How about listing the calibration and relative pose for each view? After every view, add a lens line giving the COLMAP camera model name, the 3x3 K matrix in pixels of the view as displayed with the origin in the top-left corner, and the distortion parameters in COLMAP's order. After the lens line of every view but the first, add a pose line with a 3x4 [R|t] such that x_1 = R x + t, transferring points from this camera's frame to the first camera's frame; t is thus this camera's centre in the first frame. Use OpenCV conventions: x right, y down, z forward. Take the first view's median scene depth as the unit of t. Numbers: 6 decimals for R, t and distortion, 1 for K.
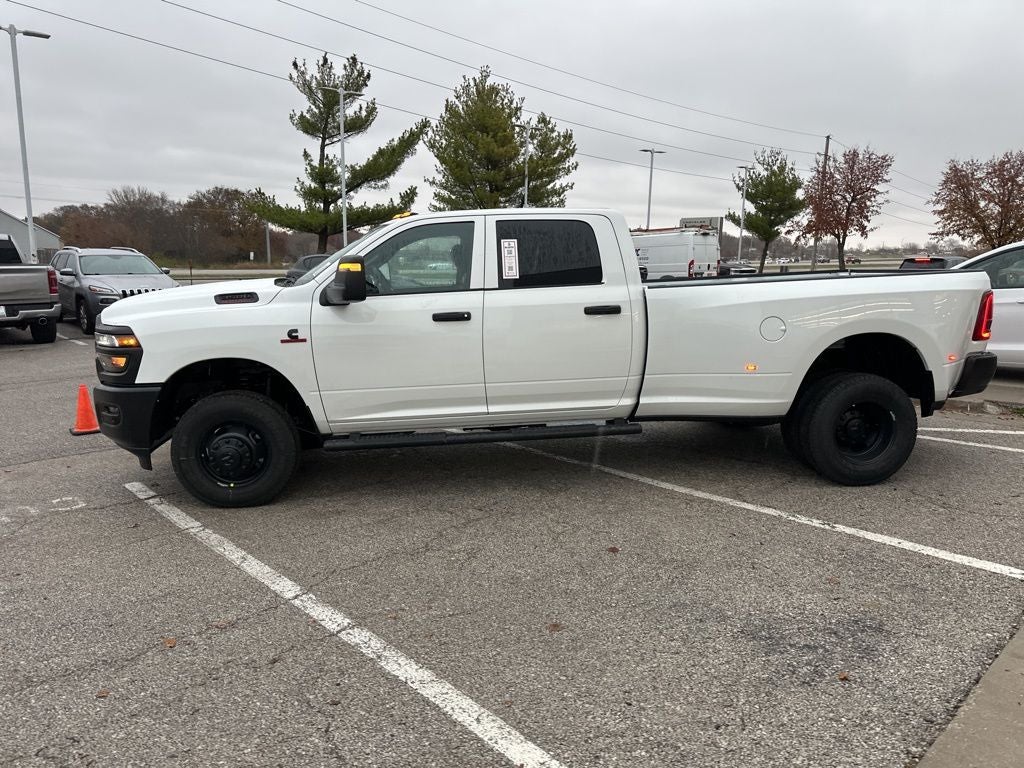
lens RADIAL K [[715.3, 0, 514.9], [0, 715.3, 381.0], [0, 0, 1]] dist [0.061220, -0.077620]
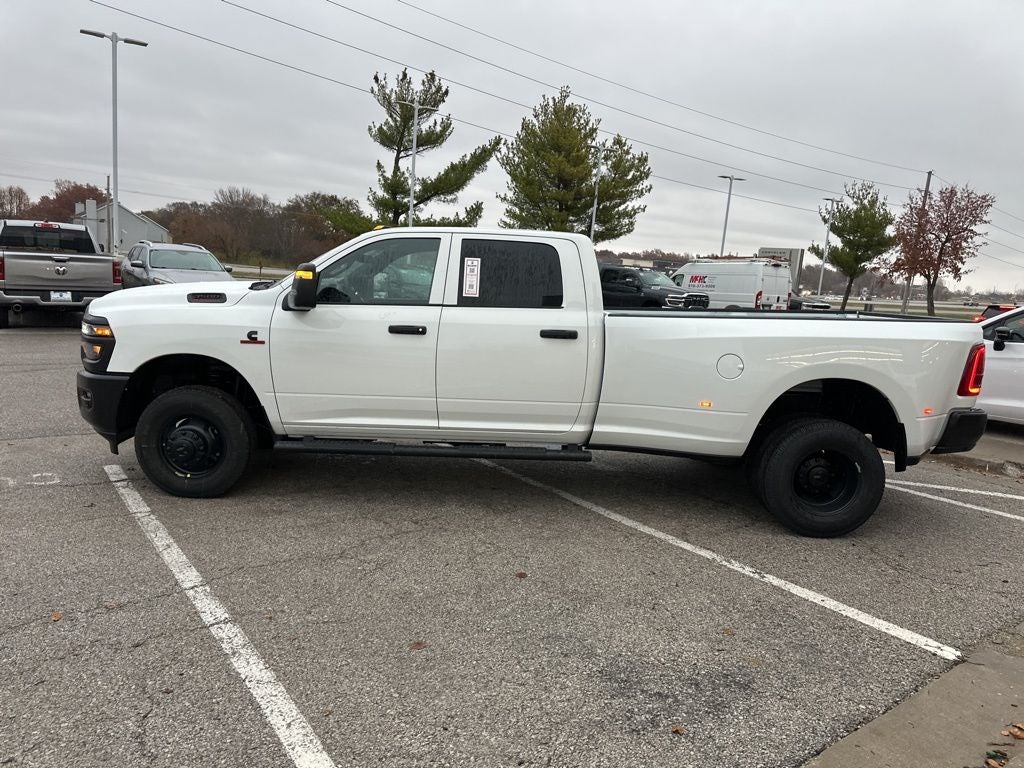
lens RADIAL K [[714.5, 0, 514.2], [0, 714.5, 387.3], [0, 0, 1]] dist [0.070760, -0.093685]
pose [[0.991115, 0.079901, -0.106331, 0.158883], [-0.081498, 0.996615, -0.010758, -0.009279], [0.105111, 0.019328, 0.994273, 0.005455]]
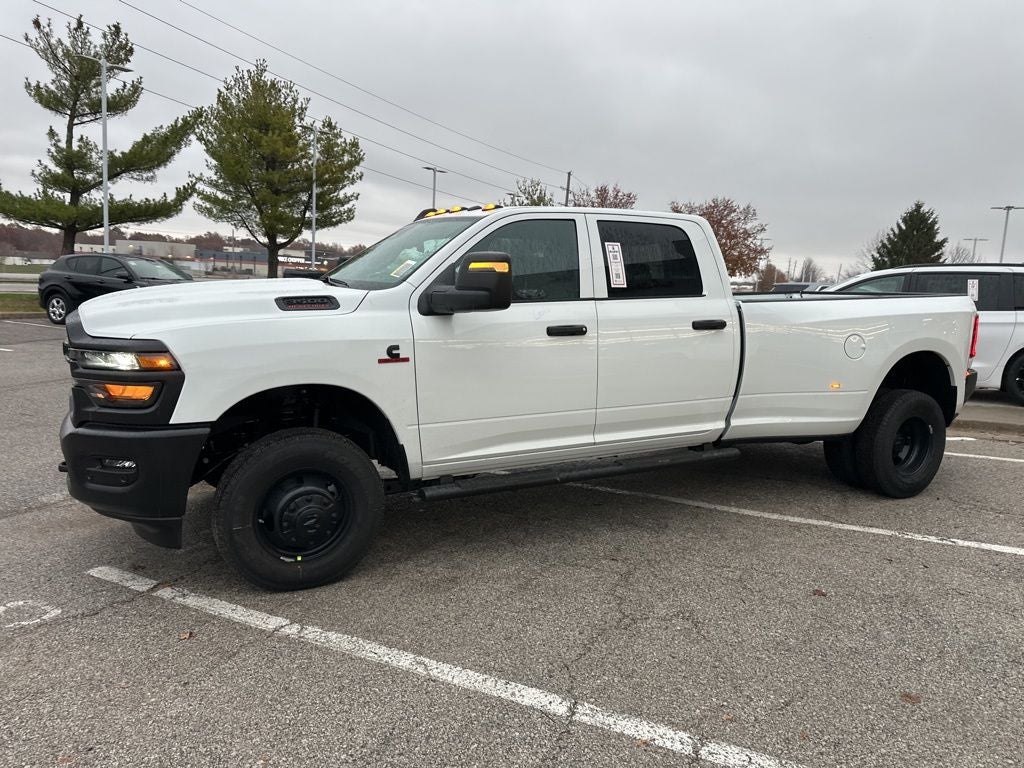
lens RADIAL K [[717.4, 0, 515.5], [0, 717.4, 380.9], [0, 0, 1]] dist [0.033010, -0.034192]
pose [[0.934226, -0.013491, 0.356426, -0.400592], [0.022033, 0.999559, -0.019917, -0.014054], [-0.356000, 0.026460, 0.934111, 0.214718]]
